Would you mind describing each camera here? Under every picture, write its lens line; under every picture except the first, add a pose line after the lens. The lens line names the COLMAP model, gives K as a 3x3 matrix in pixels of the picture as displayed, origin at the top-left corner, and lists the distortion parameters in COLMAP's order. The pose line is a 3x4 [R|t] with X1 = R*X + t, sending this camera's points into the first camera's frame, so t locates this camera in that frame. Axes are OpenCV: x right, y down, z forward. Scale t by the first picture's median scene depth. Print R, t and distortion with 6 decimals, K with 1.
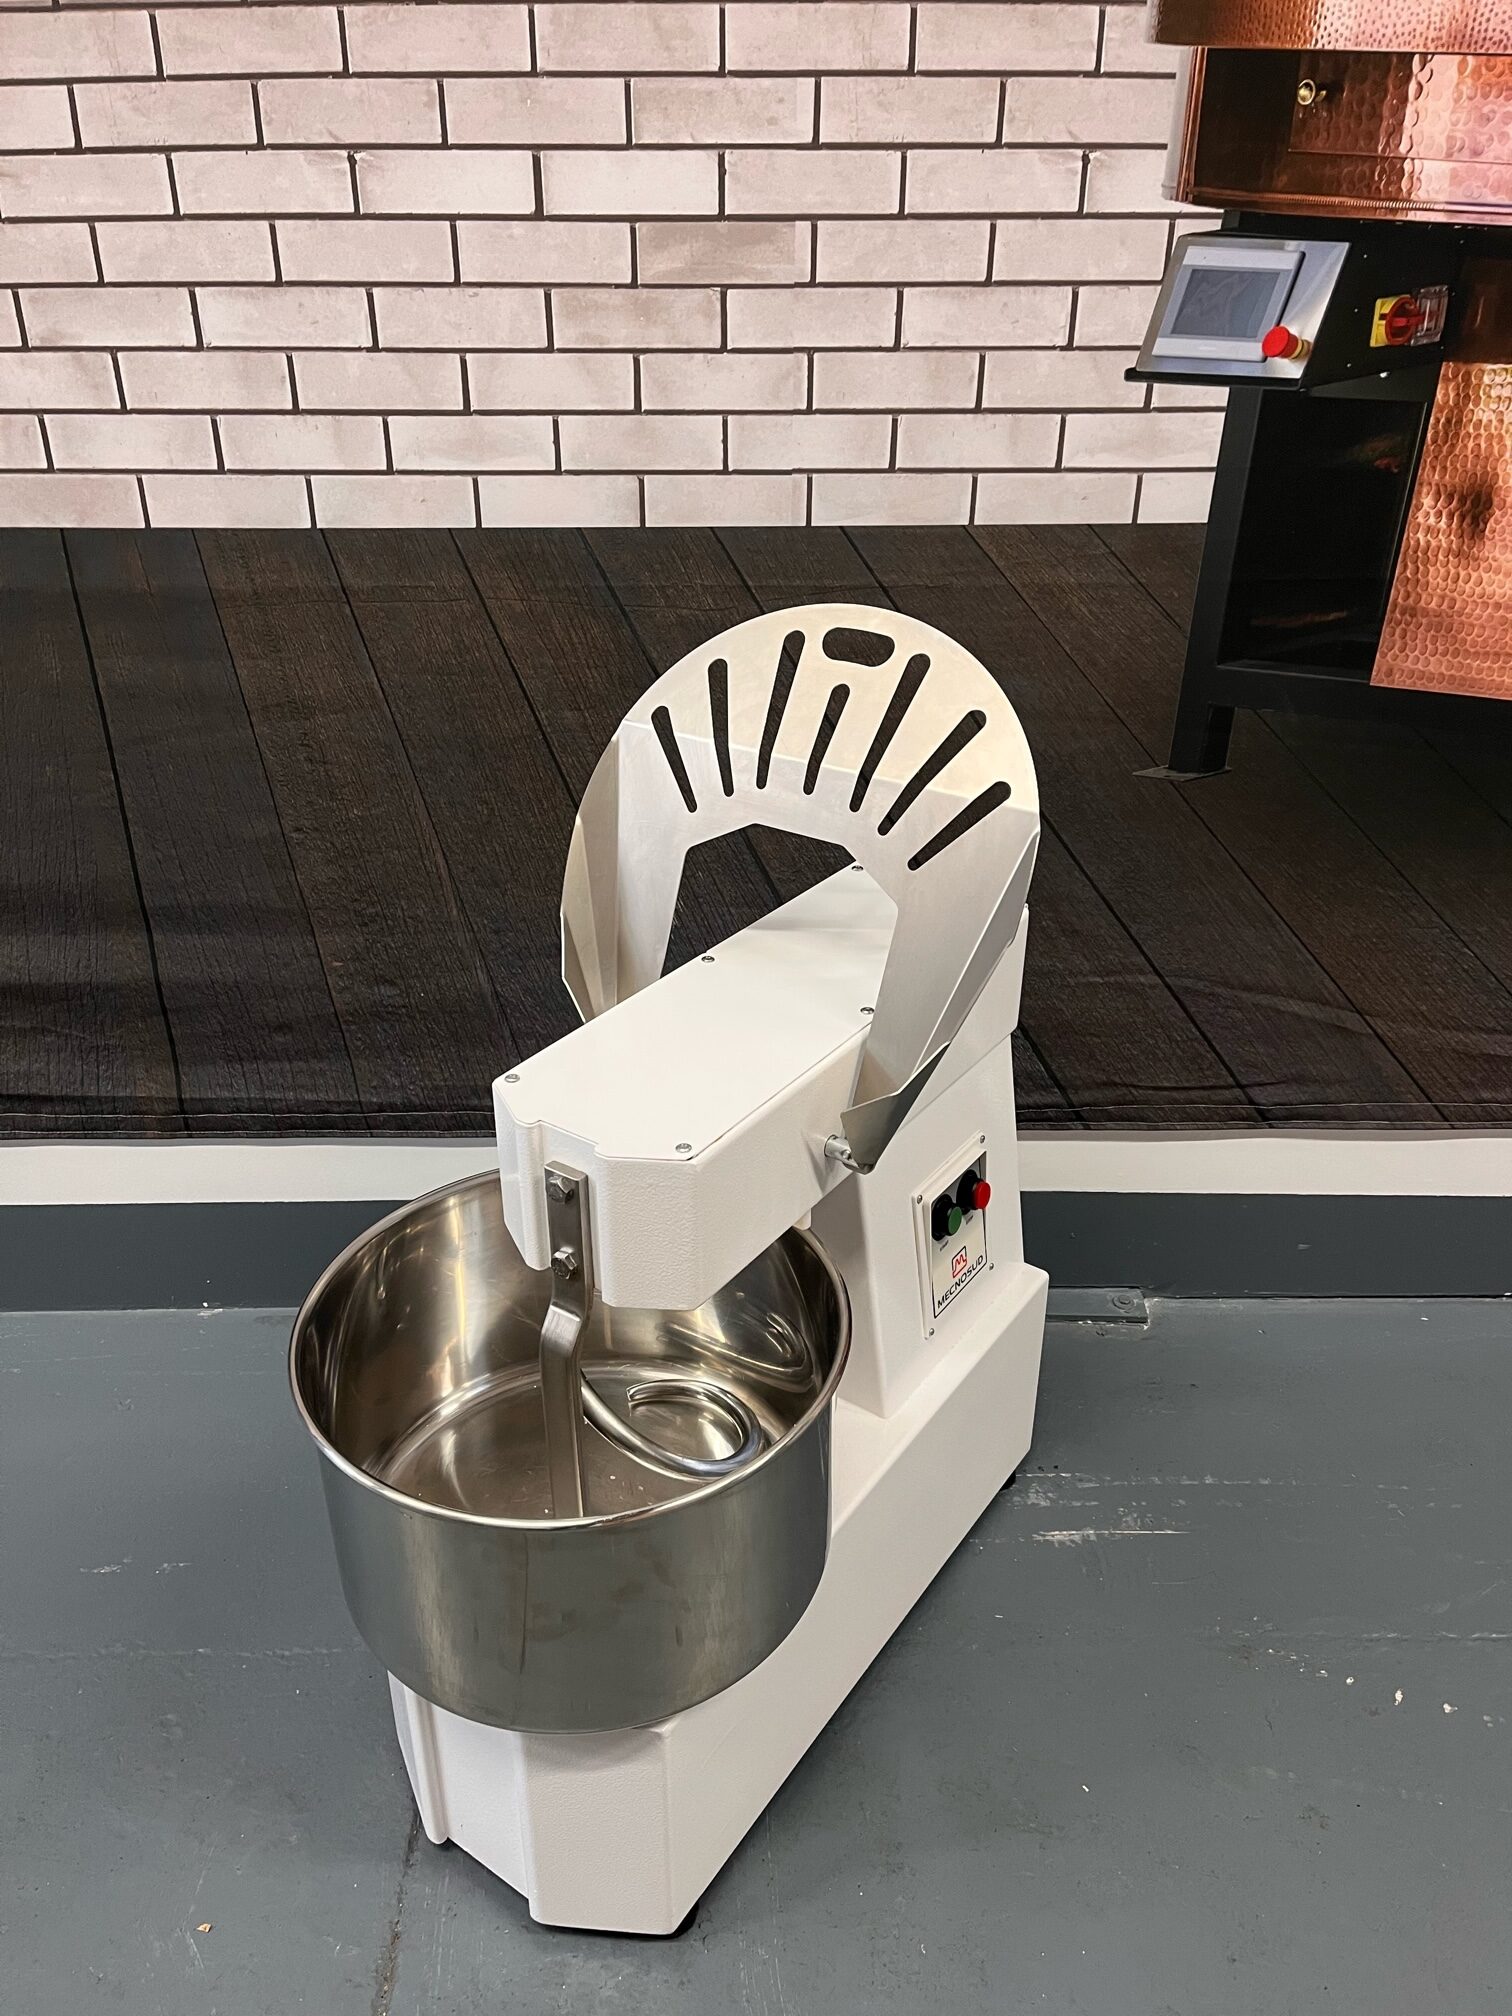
lens RADIAL K [[1519.5, 0, 750.9], [0, 1519.5, 1021.0], [0, 0, 1]] dist [0.074742, -0.096096]
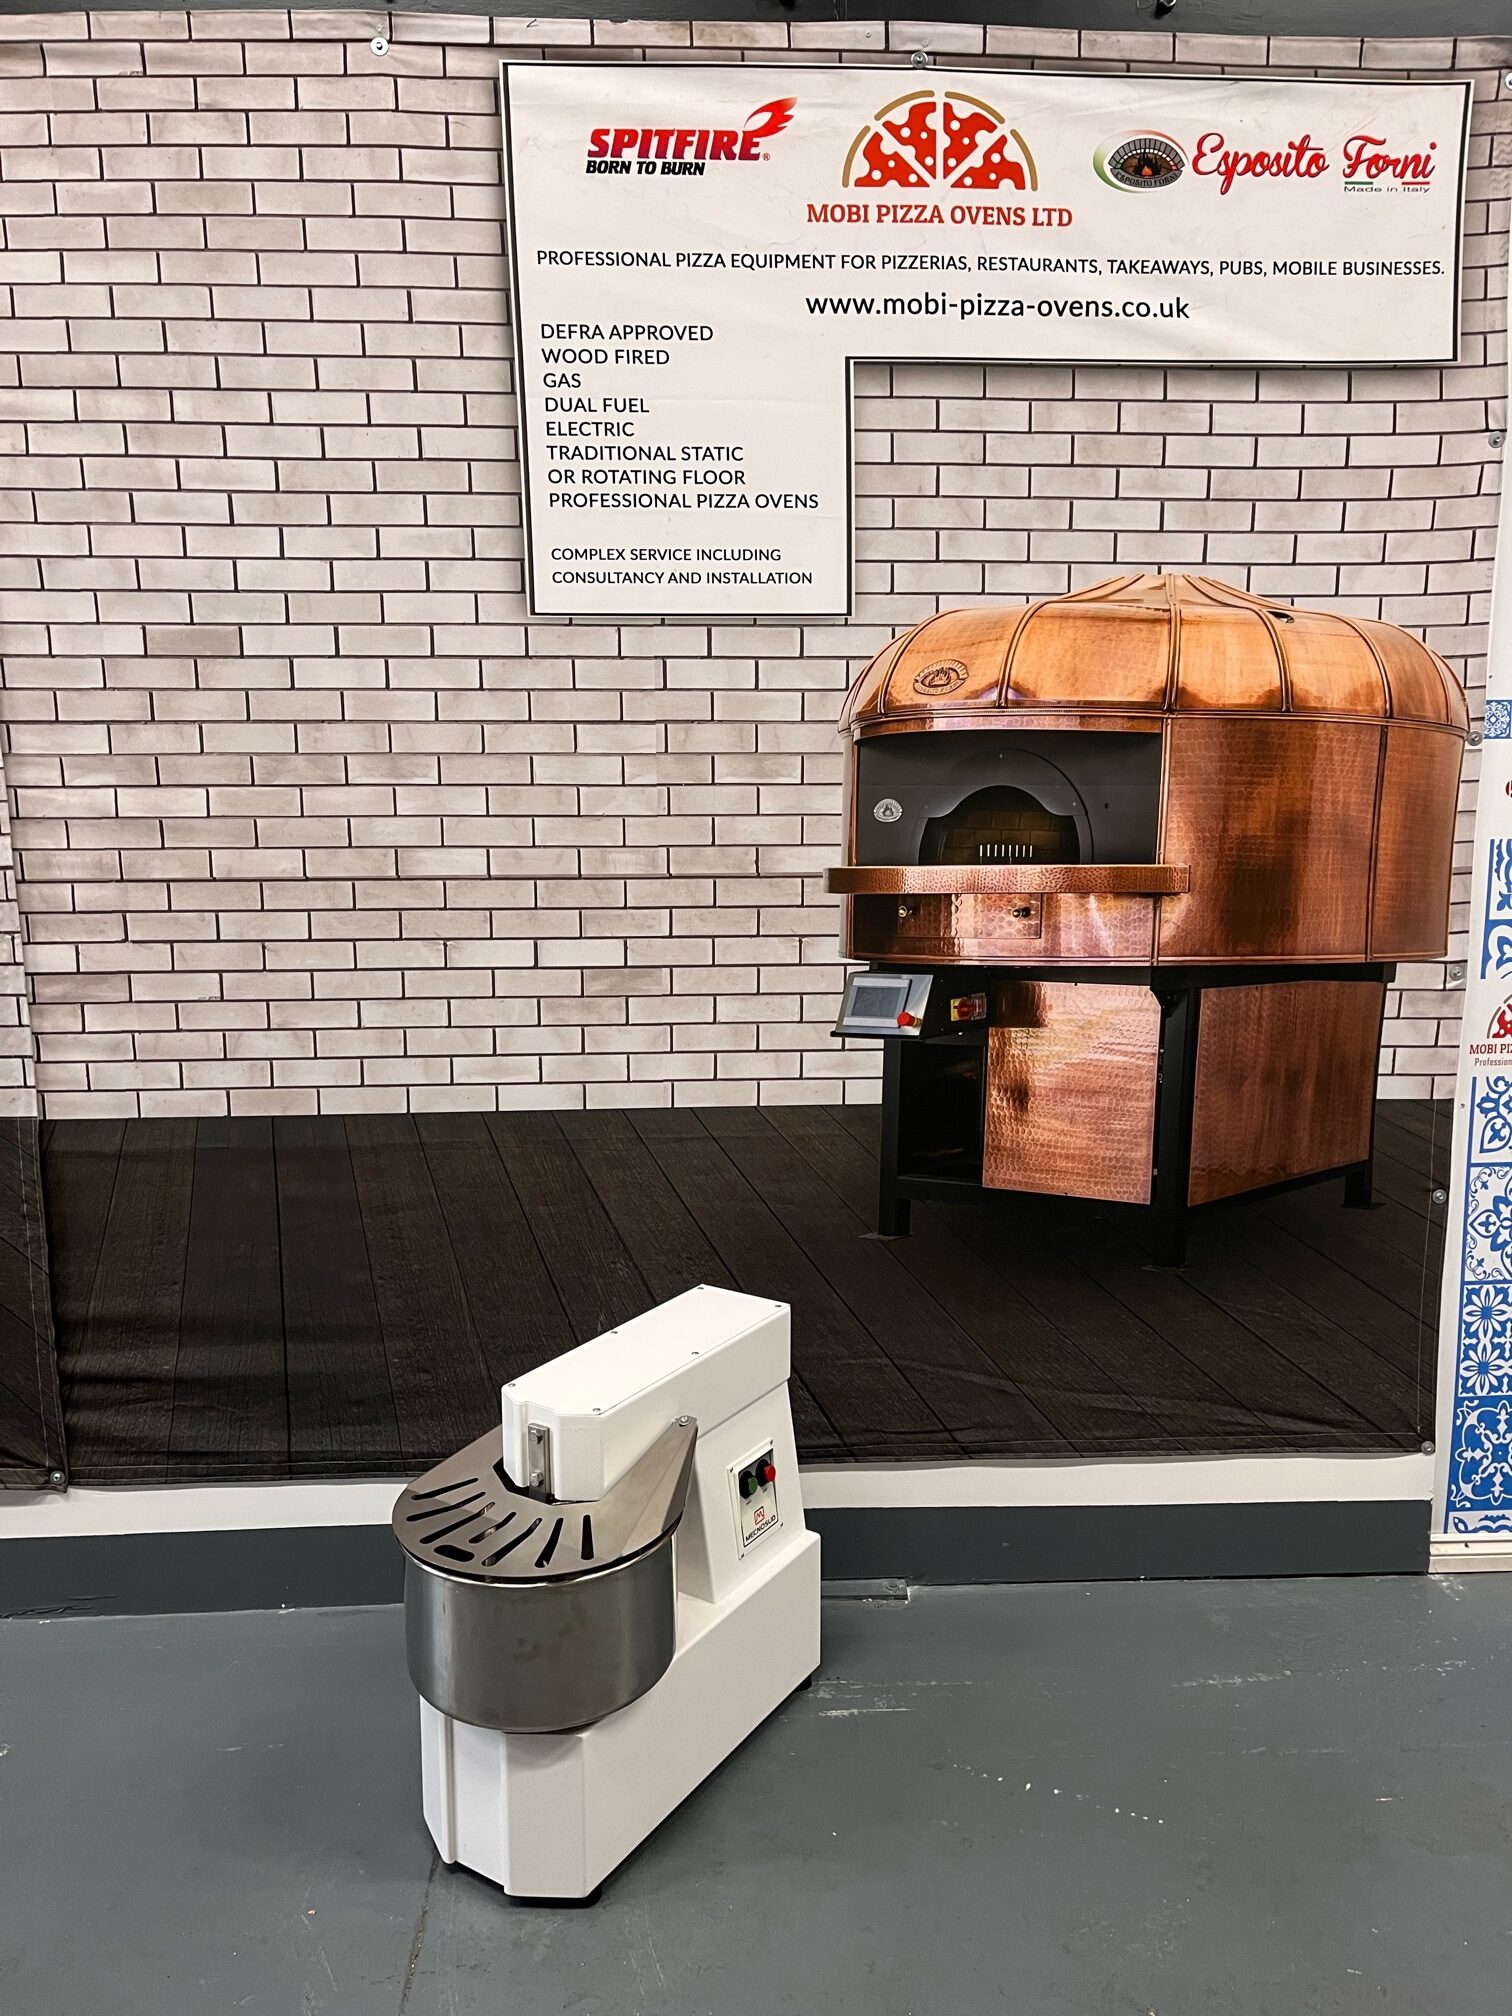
lens RADIAL K [[1519.5, 0, 753.1], [0, 1519.5, 1014.8], [0, 0, 1]] dist [0.074742, -0.096096]
pose [[0.999226, -0.009300, 0.038209, 0.068503], [0.021376, 0.944005, -0.329238, 0.194934], [-0.033008, 0.329800, 0.943474, -0.838499]]
